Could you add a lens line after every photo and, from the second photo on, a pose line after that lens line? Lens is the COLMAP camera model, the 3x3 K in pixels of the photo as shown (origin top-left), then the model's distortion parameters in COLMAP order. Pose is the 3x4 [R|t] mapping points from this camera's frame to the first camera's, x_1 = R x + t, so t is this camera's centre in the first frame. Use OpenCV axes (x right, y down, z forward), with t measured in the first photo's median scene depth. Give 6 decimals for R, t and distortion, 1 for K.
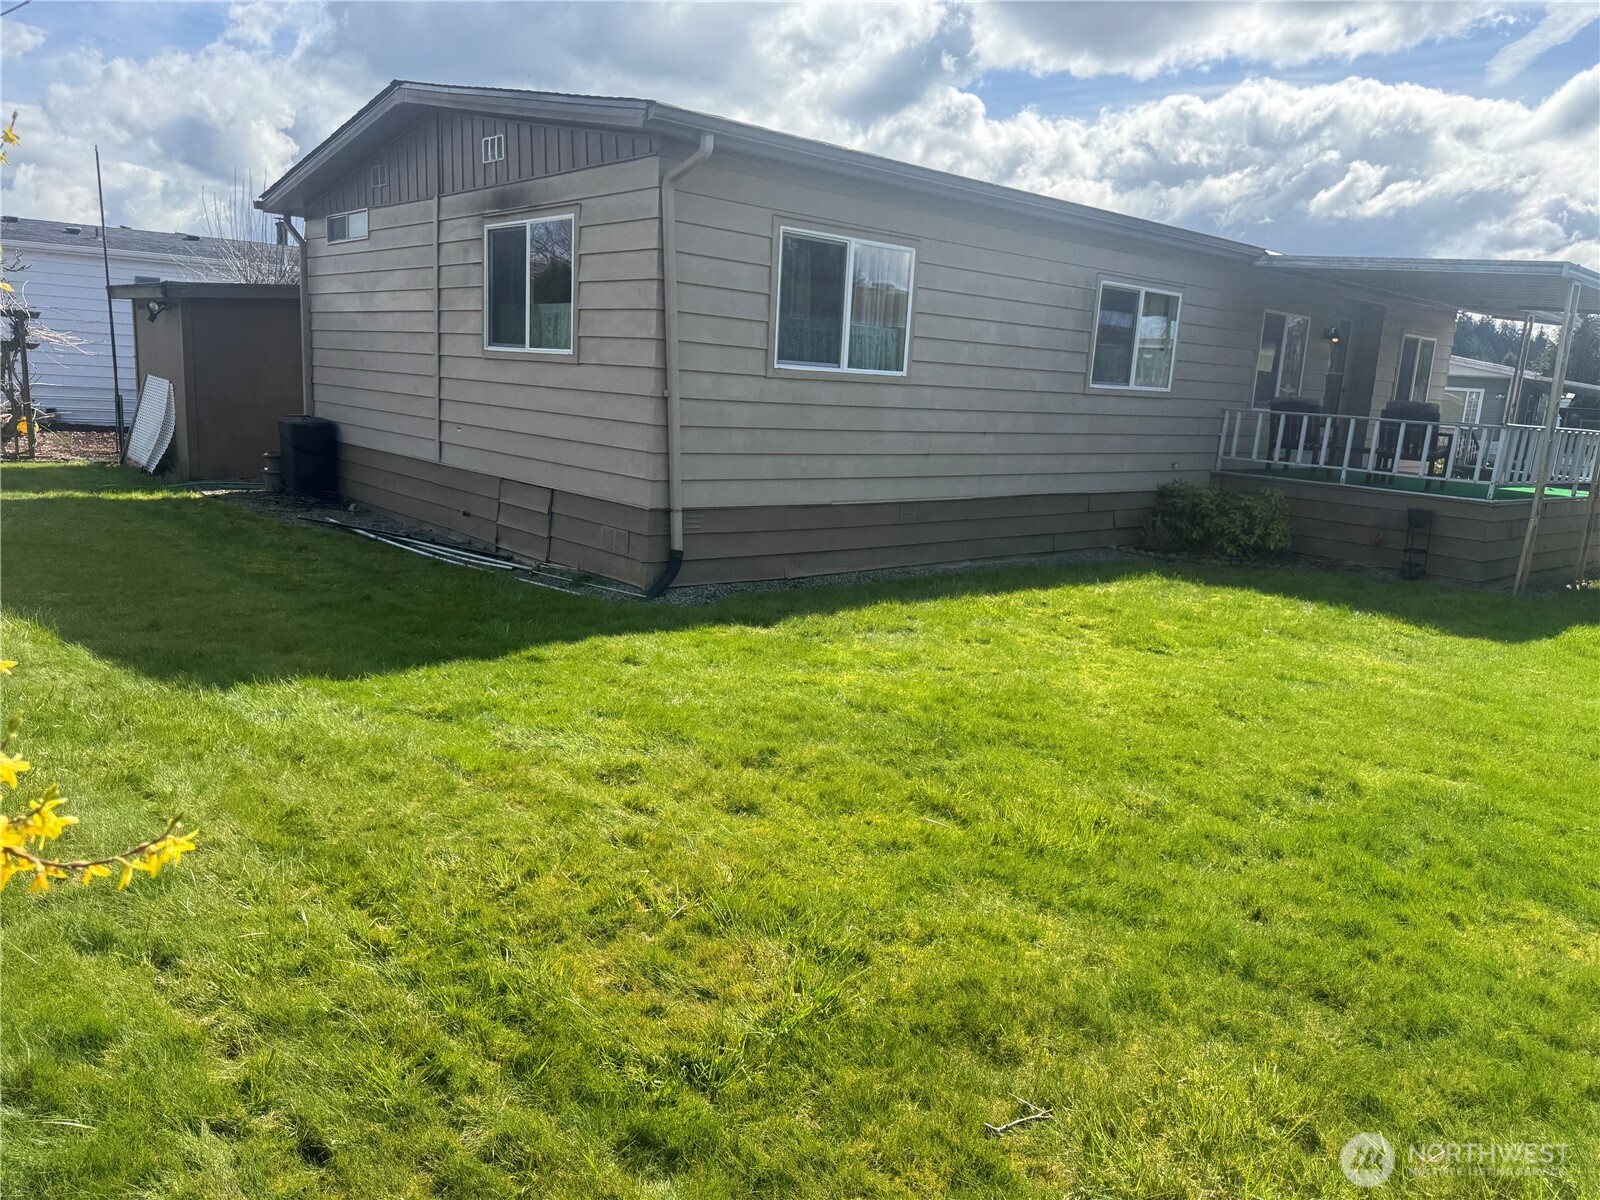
lens RADIAL K [[1149.8, 0, 800.2], [0, 1149.8, 606.8], [0, 0, 1]] dist [0.049485, -0.062896]
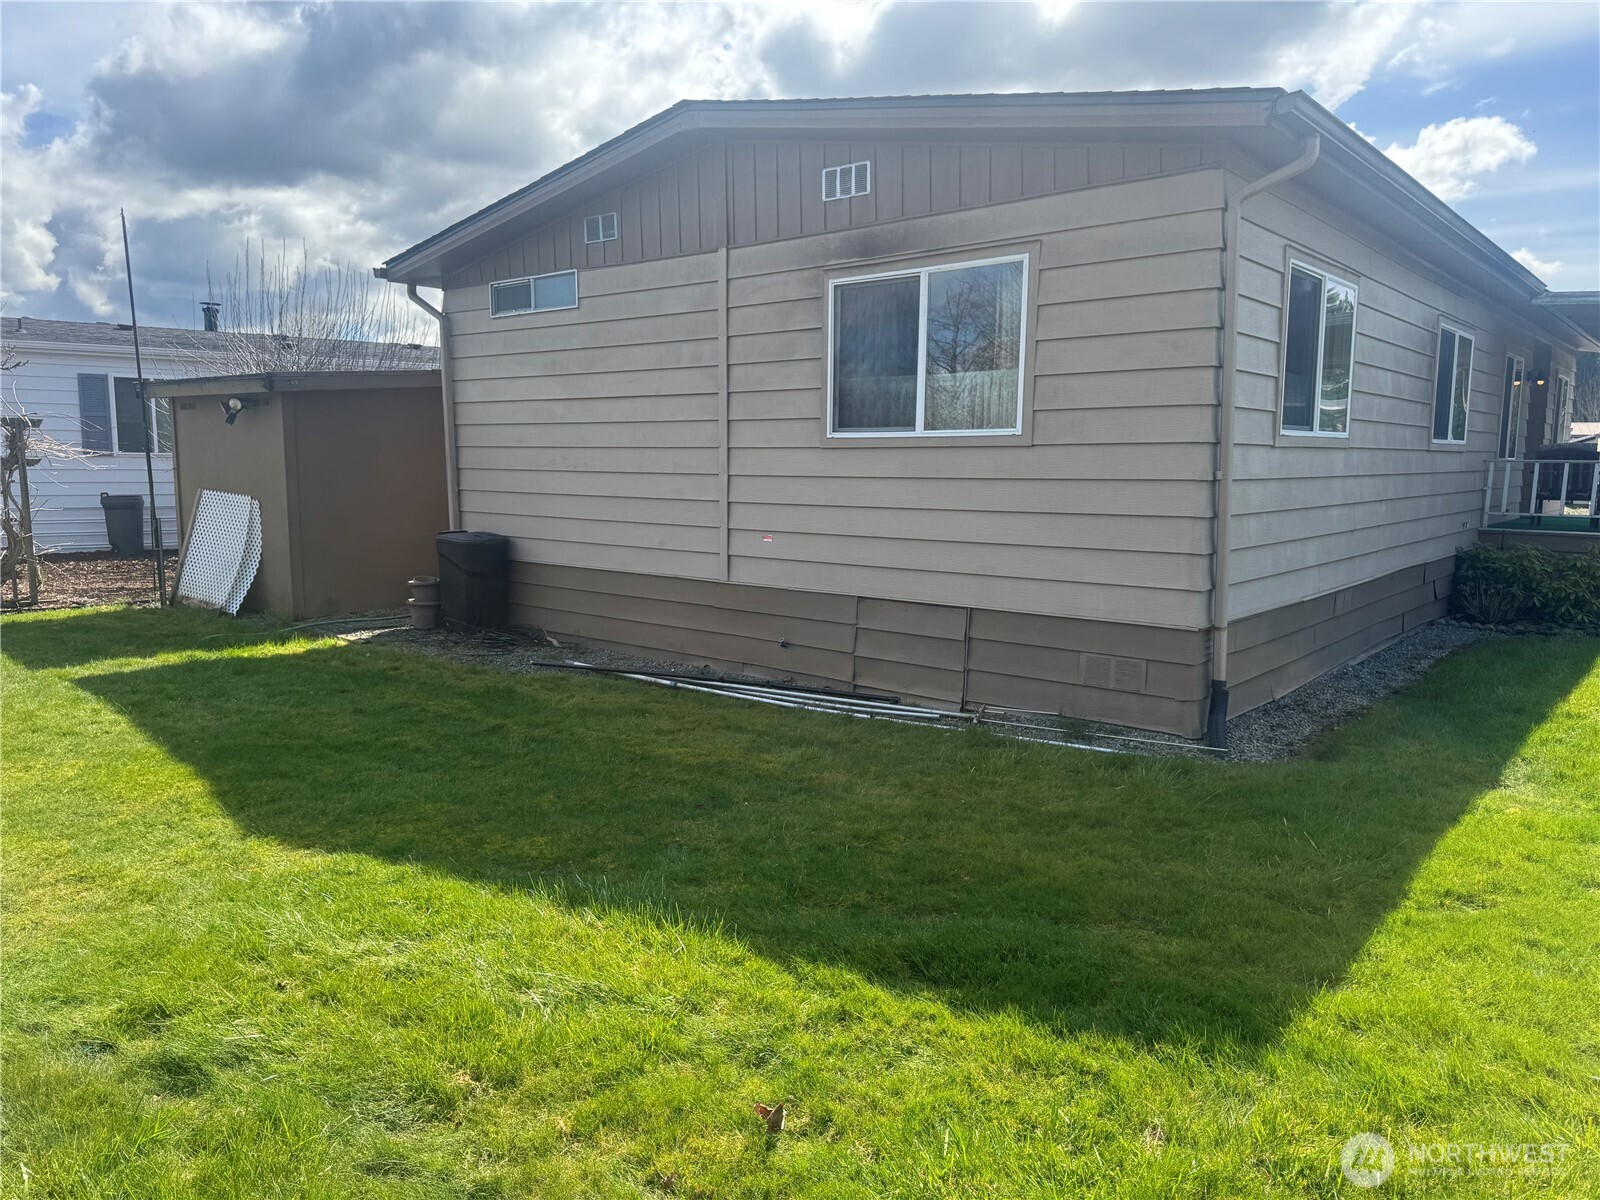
lens RADIAL K [[1138.8, 0, 792.8], [0, 1138.8, 589.5], [0, 0, 1]] dist [0.102487, -0.149787]
pose [[0.986826, -0.069054, 0.146307, -0.405236], [0.079770, 0.994444, -0.068681, -0.065688], [-0.140752, 0.079447, 0.986852, 0.240498]]
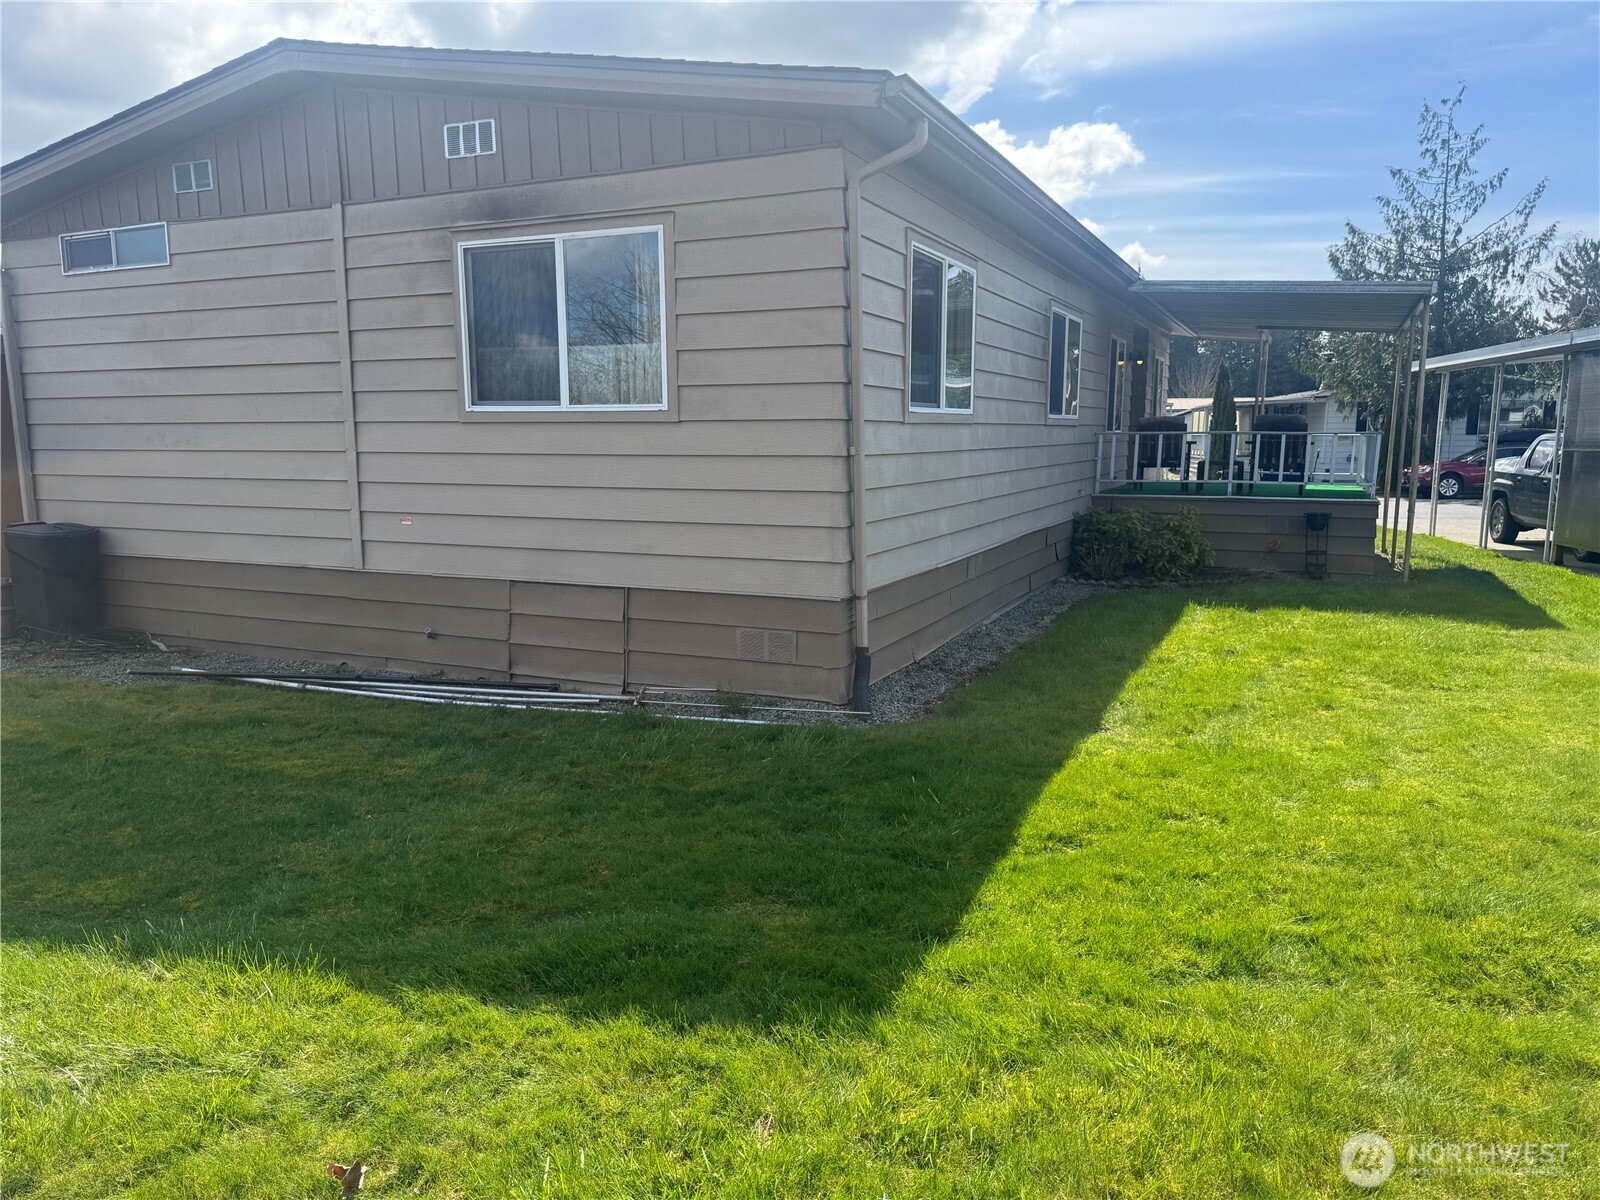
lens RADIAL K [[1138.8, 0, 792.8], [0, 1138.8, 589.5], [0, 0, 1]] dist [0.102487, -0.149787]
pose [[0.909479, -0.114994, 0.399530, -0.378620], [0.133905, 0.990799, -0.019643, -0.066124], [-0.393595, 0.071364, 0.916510, 0.251143]]
